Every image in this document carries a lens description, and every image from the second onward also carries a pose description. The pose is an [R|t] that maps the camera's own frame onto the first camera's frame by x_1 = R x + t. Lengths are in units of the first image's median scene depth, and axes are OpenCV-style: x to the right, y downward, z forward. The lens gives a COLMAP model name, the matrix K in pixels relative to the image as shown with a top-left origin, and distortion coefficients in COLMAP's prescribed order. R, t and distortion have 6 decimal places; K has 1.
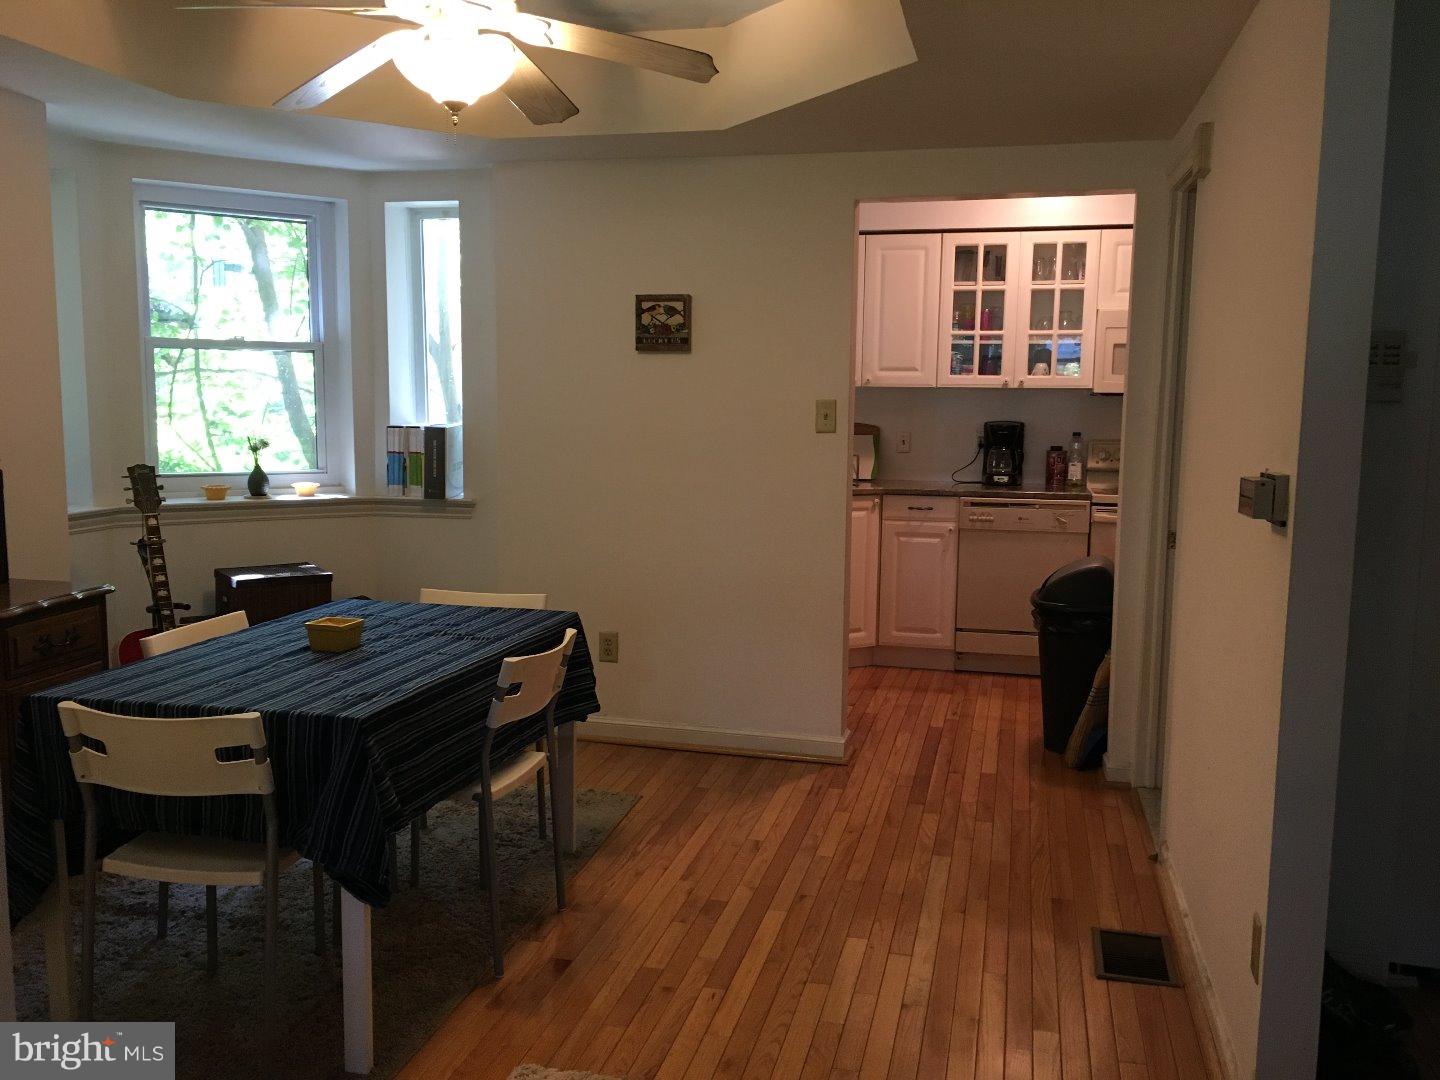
lens RADIAL K [[1249.1, 0, 718.8], [0, 1249.1, 543.0], [0, 0, 1]] dist [0.068566, -0.055427]
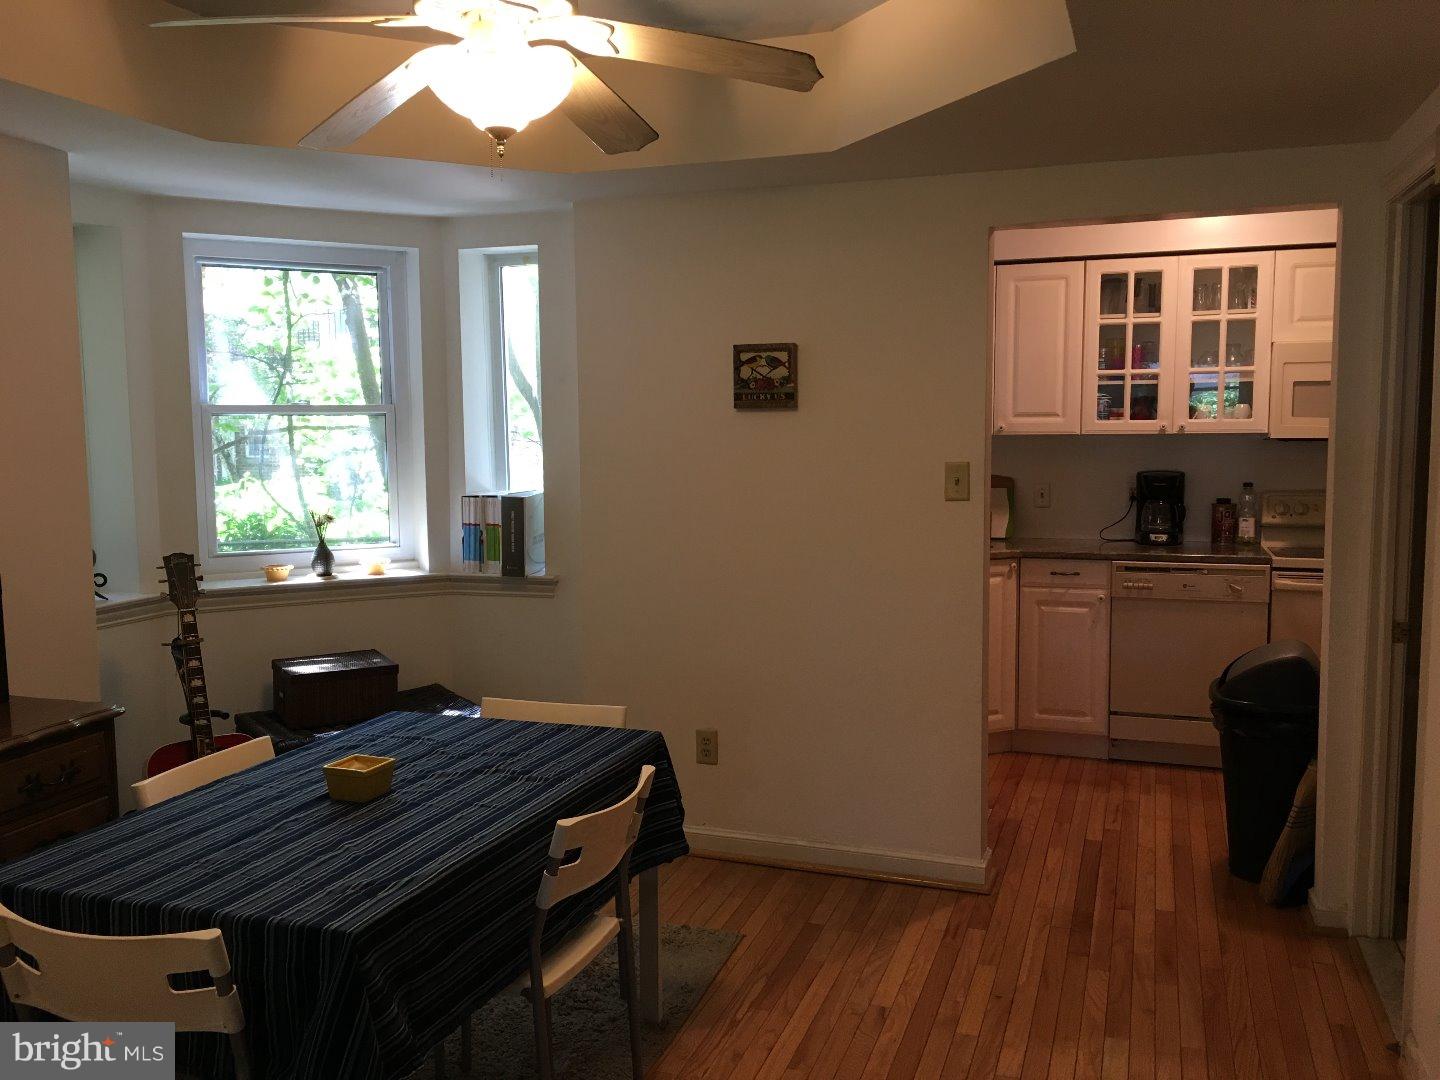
lens RADIAL K [[1249.1, 0, 715.5], [0, 1249.1, 541.5], [0, 0, 1]] dist [0.068566, -0.055427]
pose [[0.995245, -0.010763, -0.096811, 0.004042], [0.008288, 0.999629, -0.025928, -0.038871], [0.097054, 0.025002, 0.994965, 0.135635]]
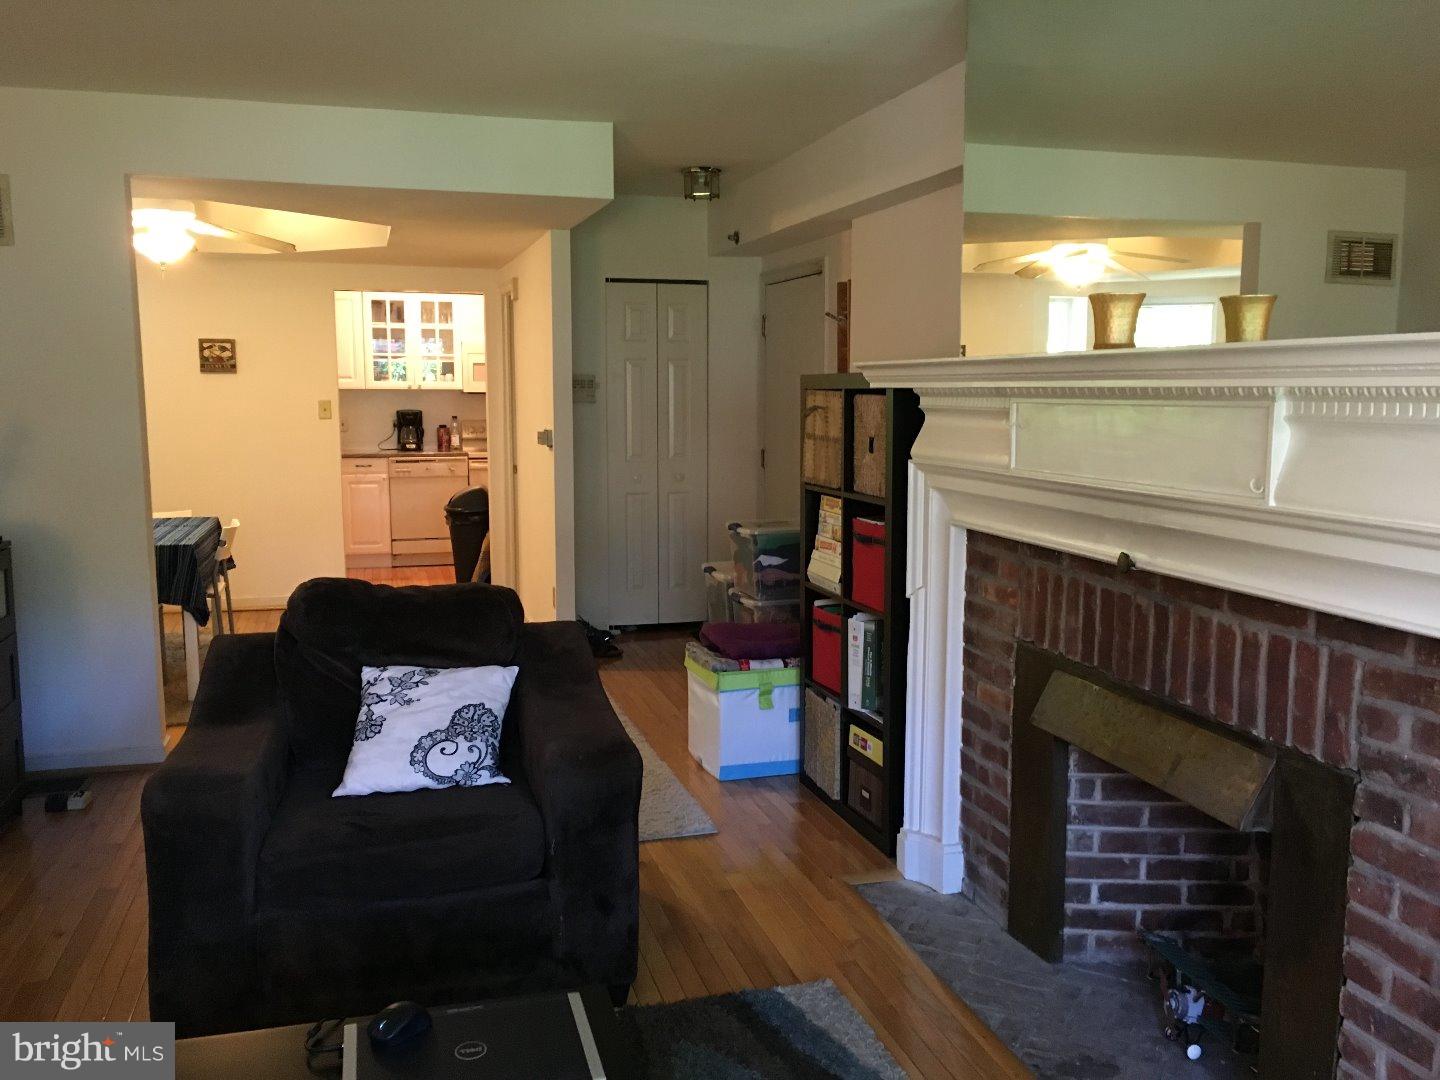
lens RADIAL K [[1249.1, 0, 727.4], [0, 1249.1, 546.6], [0, 0, 1]] dist [0.068566, -0.055427]
pose [[0.868273, -0.073797, 0.490567, -0.300661], [0.066041, 0.997267, 0.033132, 0.069041], [-0.491671, 0.003630, 0.870773, -0.811923]]
